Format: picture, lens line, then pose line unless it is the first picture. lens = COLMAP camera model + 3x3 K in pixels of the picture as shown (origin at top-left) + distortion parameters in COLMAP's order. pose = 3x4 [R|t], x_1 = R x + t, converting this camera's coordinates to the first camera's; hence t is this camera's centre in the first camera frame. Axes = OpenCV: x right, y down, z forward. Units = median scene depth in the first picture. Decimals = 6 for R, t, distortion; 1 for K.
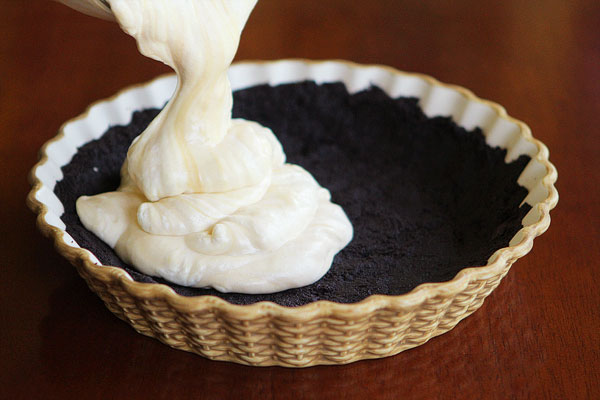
lens RADIAL K [[1818.7, 0, 297.0], [0, 1818.7, 195.5], [0, 0, 1]] dist [0.356113, 0.000000]
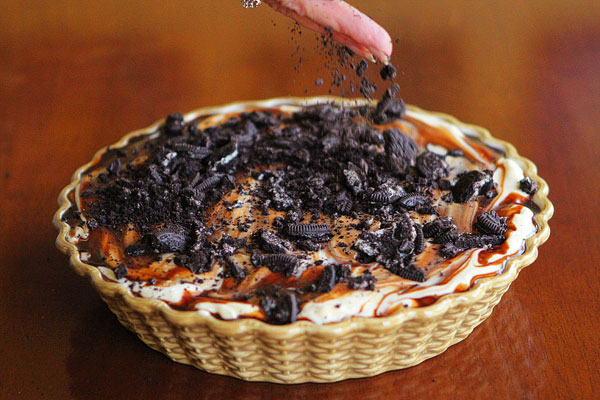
lens RADIAL K [[1818.7, 0, 303.3], [0, 1818.7, 203.9], [0, 0, 1]] dist [0.356113, 0.000000]
pose [[0.995461, -0.063376, 0.070993, -0.083142], [0.065161, 0.997607, -0.023125, 0.014211], [-0.069358, 0.027646, 0.997209, -0.060898]]
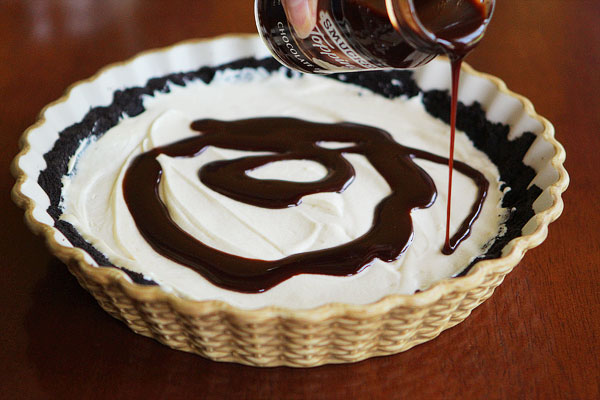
lens RADIAL K [[1818.7, 0, 297.7], [0, 1818.7, 197.4], [0, 0, 1]] dist [0.356113, 0.000000]
pose [[0.998805, -0.020286, 0.044474, -0.044213], [0.018232, 0.998770, 0.046109, -0.038320], [-0.045355, -0.045243, 0.997946, 0.052338]]
